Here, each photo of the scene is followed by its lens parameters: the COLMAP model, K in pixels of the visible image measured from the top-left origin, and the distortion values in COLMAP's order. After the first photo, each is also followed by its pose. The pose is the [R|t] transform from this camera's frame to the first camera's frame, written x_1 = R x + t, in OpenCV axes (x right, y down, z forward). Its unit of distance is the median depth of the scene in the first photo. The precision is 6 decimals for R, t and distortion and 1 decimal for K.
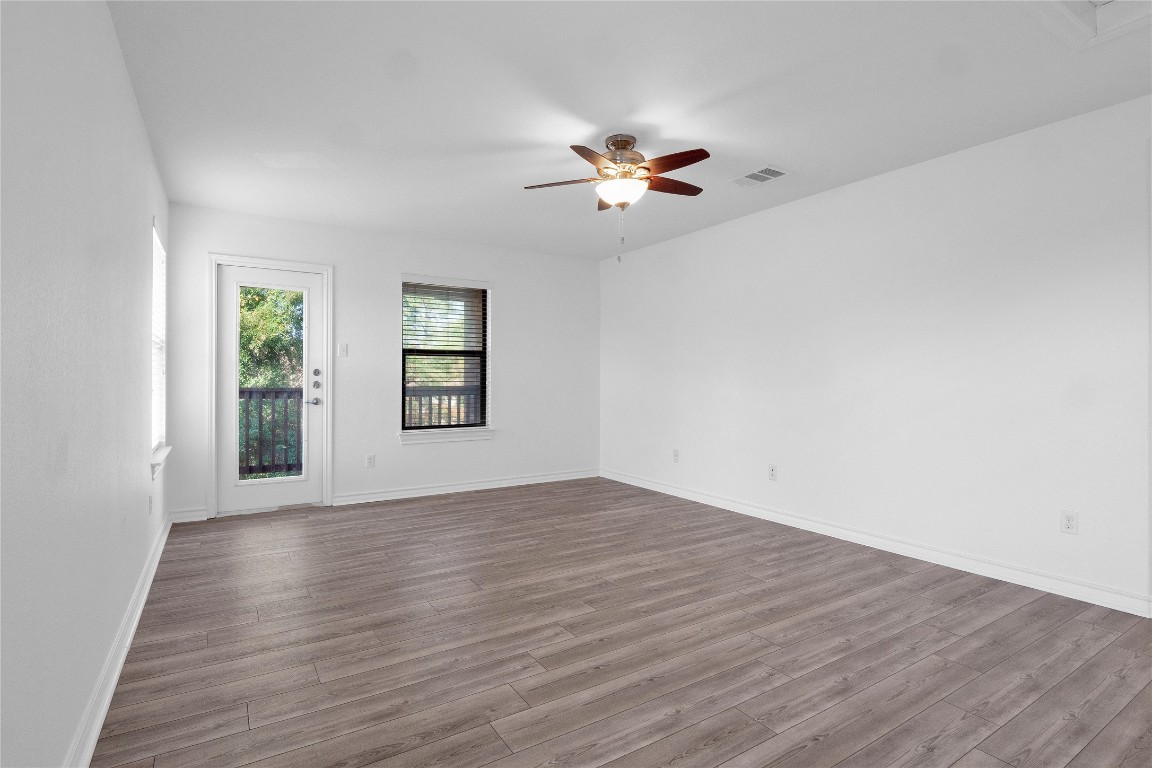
lens RADIAL K [[571.8, 0, 573.7], [0, 571.8, 385.3], [0, 0, 1]] dist [-0.003466, -0.000598]
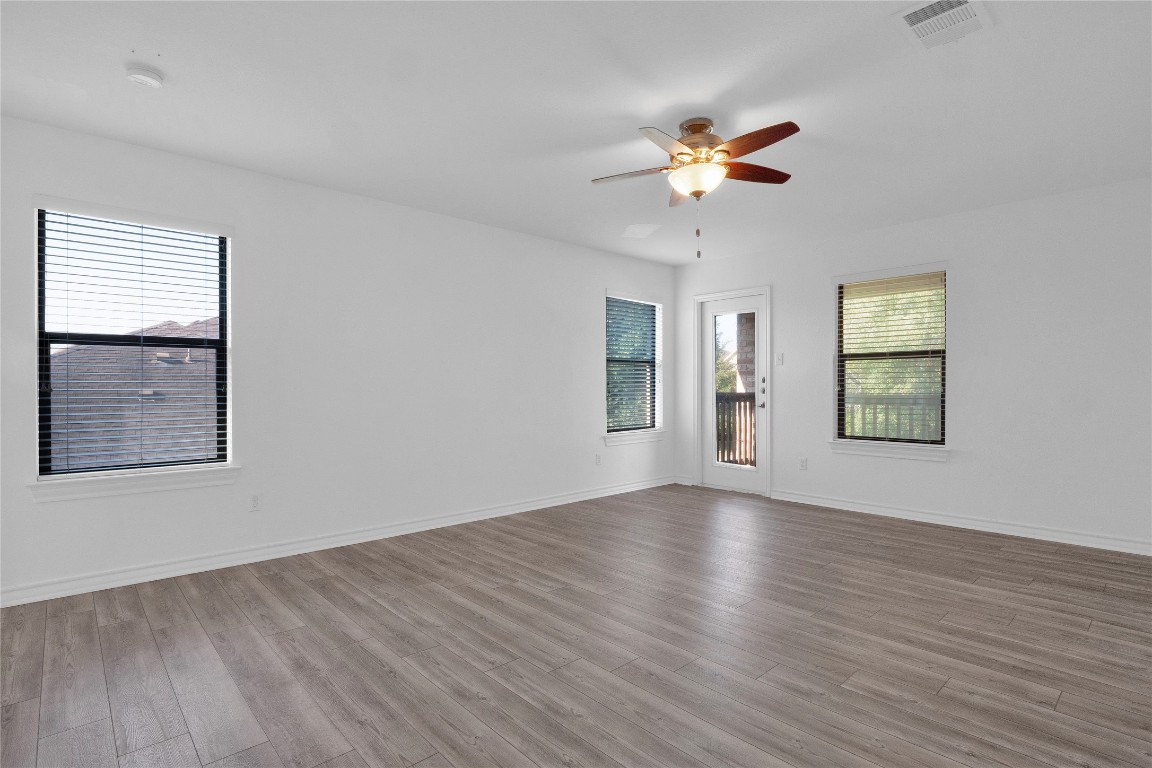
lens RADIAL K [[571.8, 0, 573.7], [0, 571.8, 385.3], [0, 0, 1]] dist [-0.003466, -0.000598]
pose [[0.165706, -0.005453, -0.986160, 0.957996], [-0.010660, 0.999916, -0.007320, 0.001358], [0.986118, 0.011726, 0.165634, 0.657381]]
